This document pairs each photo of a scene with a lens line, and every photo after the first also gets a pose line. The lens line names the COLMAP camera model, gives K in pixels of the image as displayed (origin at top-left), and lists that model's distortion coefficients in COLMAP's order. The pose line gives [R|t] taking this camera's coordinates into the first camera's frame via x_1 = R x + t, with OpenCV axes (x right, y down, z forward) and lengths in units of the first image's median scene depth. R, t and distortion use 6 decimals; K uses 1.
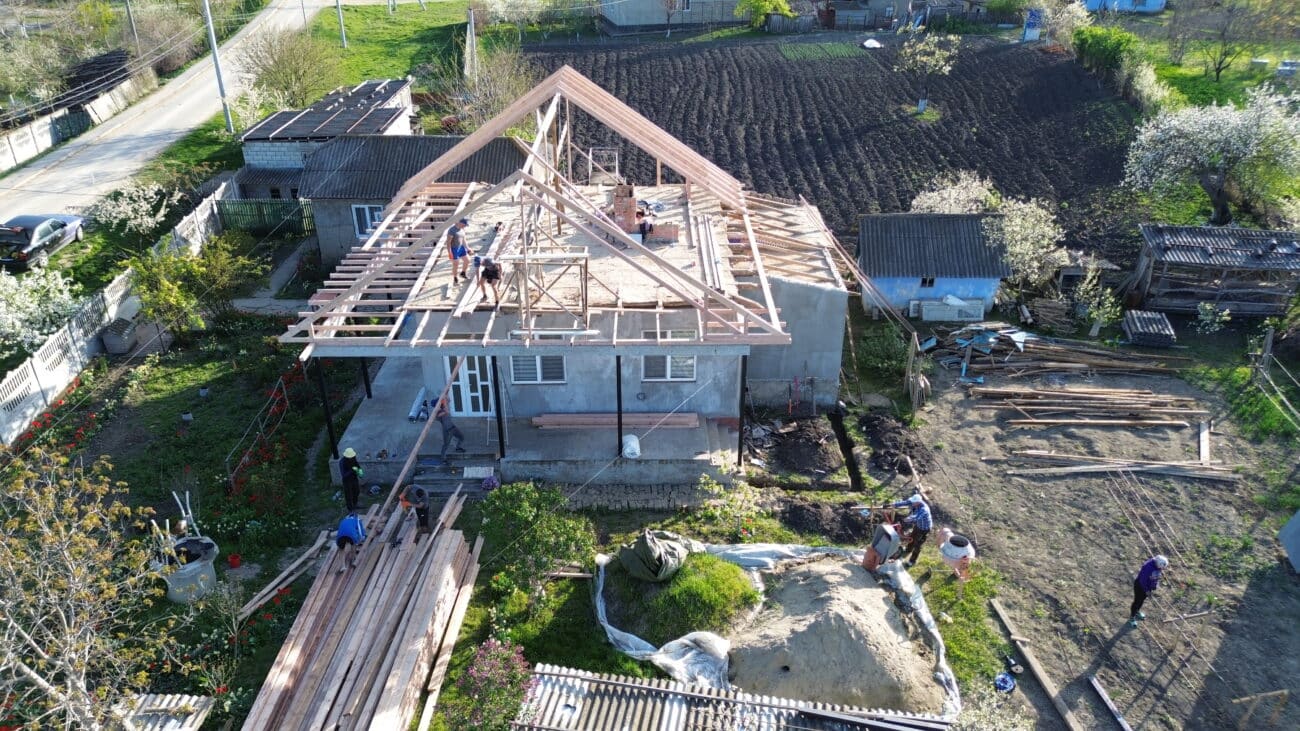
lens RADIAL K [[902.8, 0, 650.0], [0, 902.8, 365.5], [0, 0, 1]] dist [0.027850, -0.002849]
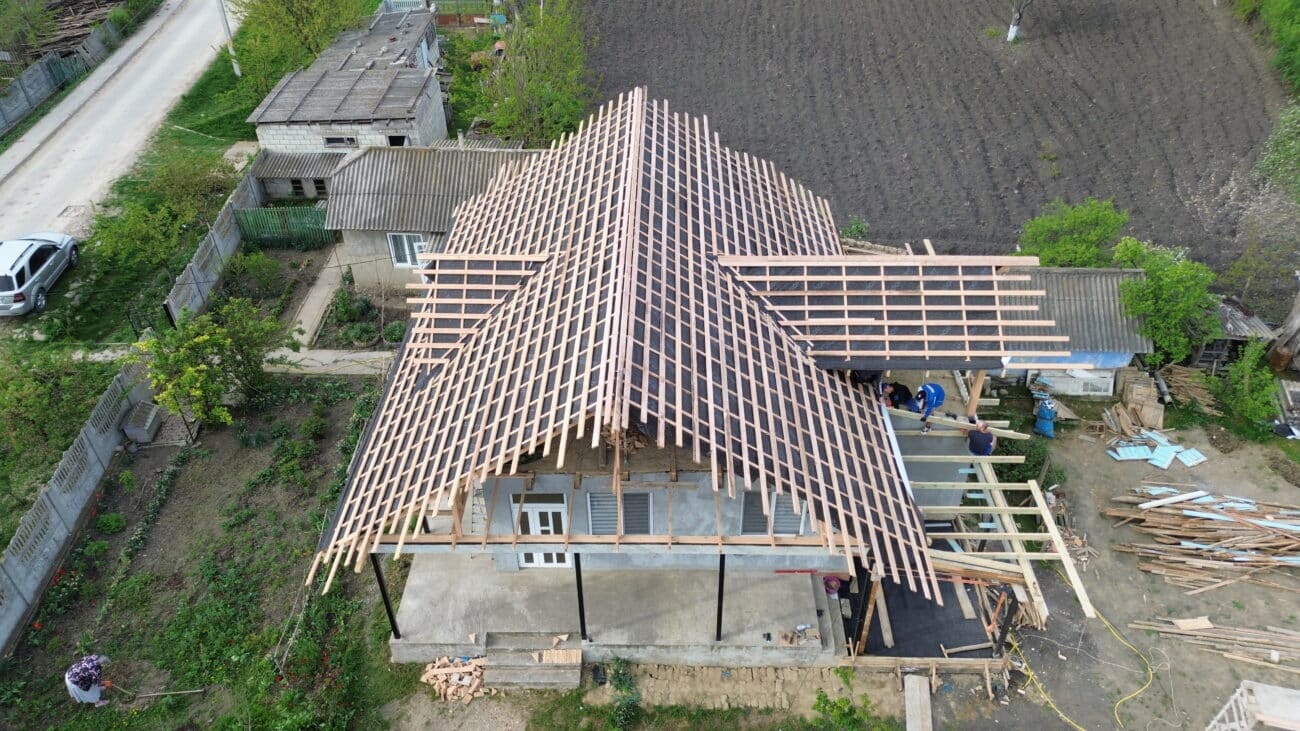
lens RADIAL K [[902.8, 0, 650.0], [0, 902.8, 365.5], [0, 0, 1]] dist [0.027850, -0.002849]
pose [[0.999730, 0.003985, -0.022897, -0.058217], [-0.000041, 0.985493, 0.169718, -0.226628], [0.023242, -0.169671, 0.985227, 0.129862]]
